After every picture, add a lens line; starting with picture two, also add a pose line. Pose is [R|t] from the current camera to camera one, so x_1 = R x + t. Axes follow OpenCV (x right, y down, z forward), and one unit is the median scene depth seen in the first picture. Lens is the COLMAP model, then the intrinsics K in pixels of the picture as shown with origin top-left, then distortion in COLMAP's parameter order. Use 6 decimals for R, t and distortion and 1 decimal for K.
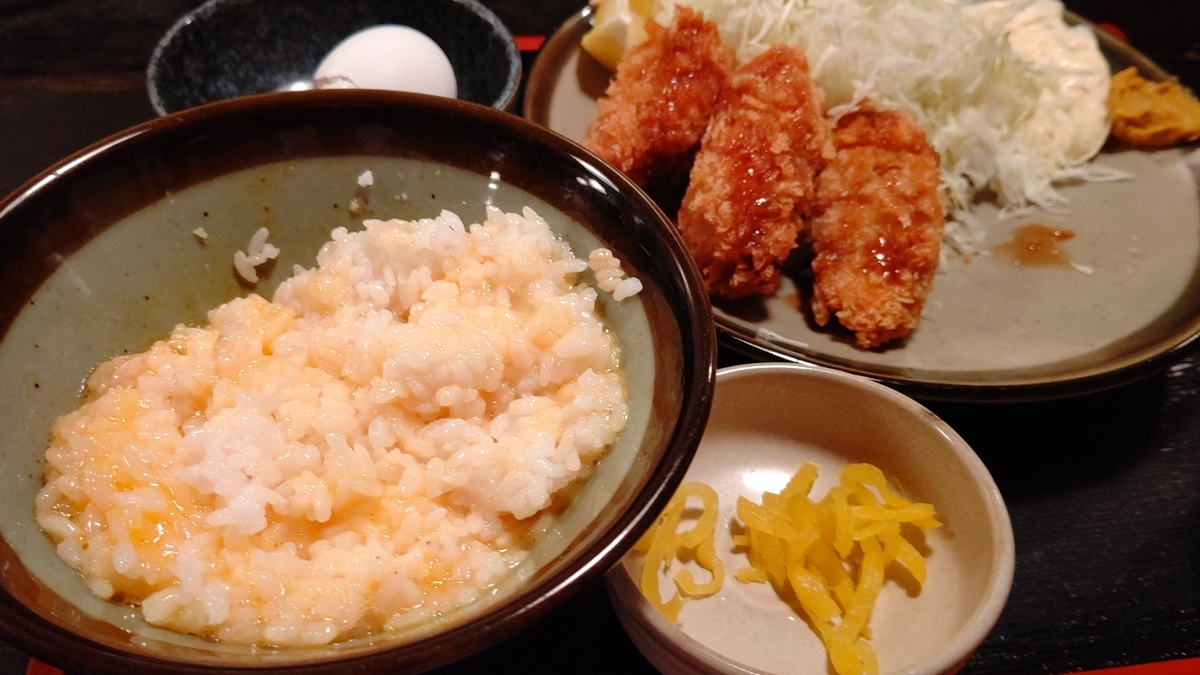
lens RADIAL K [[977.3, 0, 570.1], [0, 977.3, 332.6], [0, 0, 1]] dist [-0.002936, -0.016381]
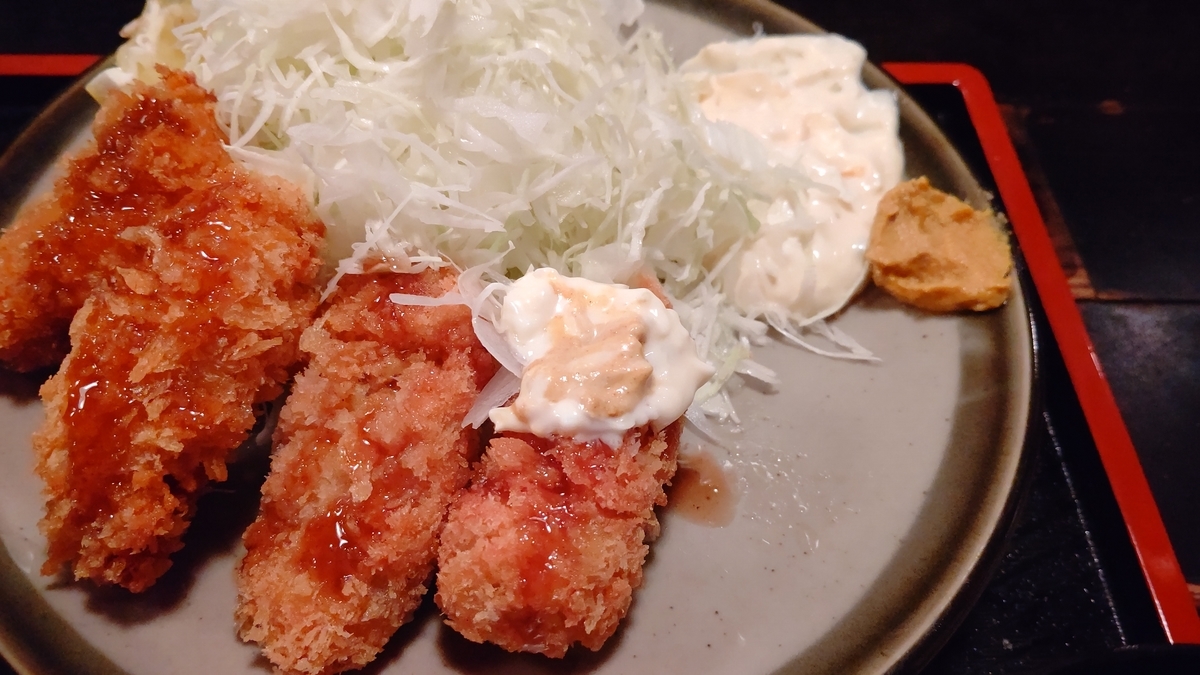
lens RADIAL K [[977.3, 0, 570.1], [0, 977.3, 332.6], [0, 0, 1]] dist [-0.002936, -0.016381]
pose [[0.995762, 0.074886, -0.053391, 0.405039], [-0.068355, 0.990997, 0.115122, -0.239621], [0.061532, -0.110985, 0.991915, 0.335598]]
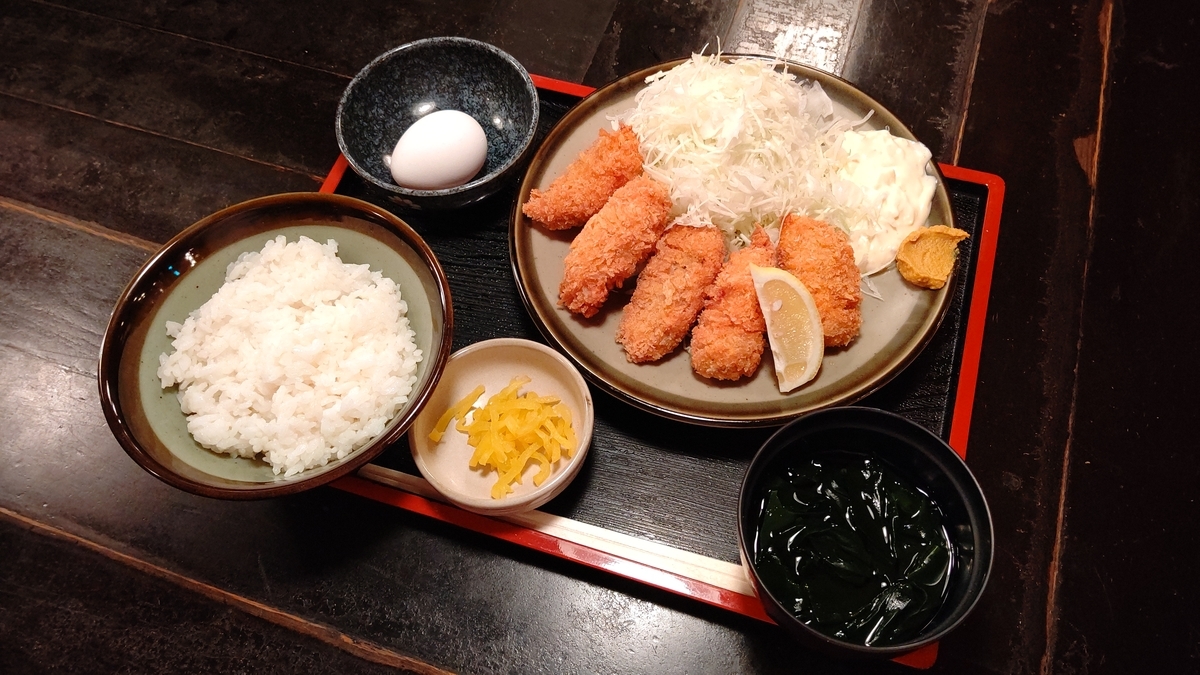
lens RADIAL K [[977.3, 0, 570.1], [0, 977.3, 332.6], [0, 0, 1]] dist [-0.002936, -0.016381]
pose [[0.918616, 0.320078, -0.231721, 0.497570], [-0.236921, 0.915453, 0.325291, -0.496035], [0.316248, -0.243918, 0.916783, -0.587039]]
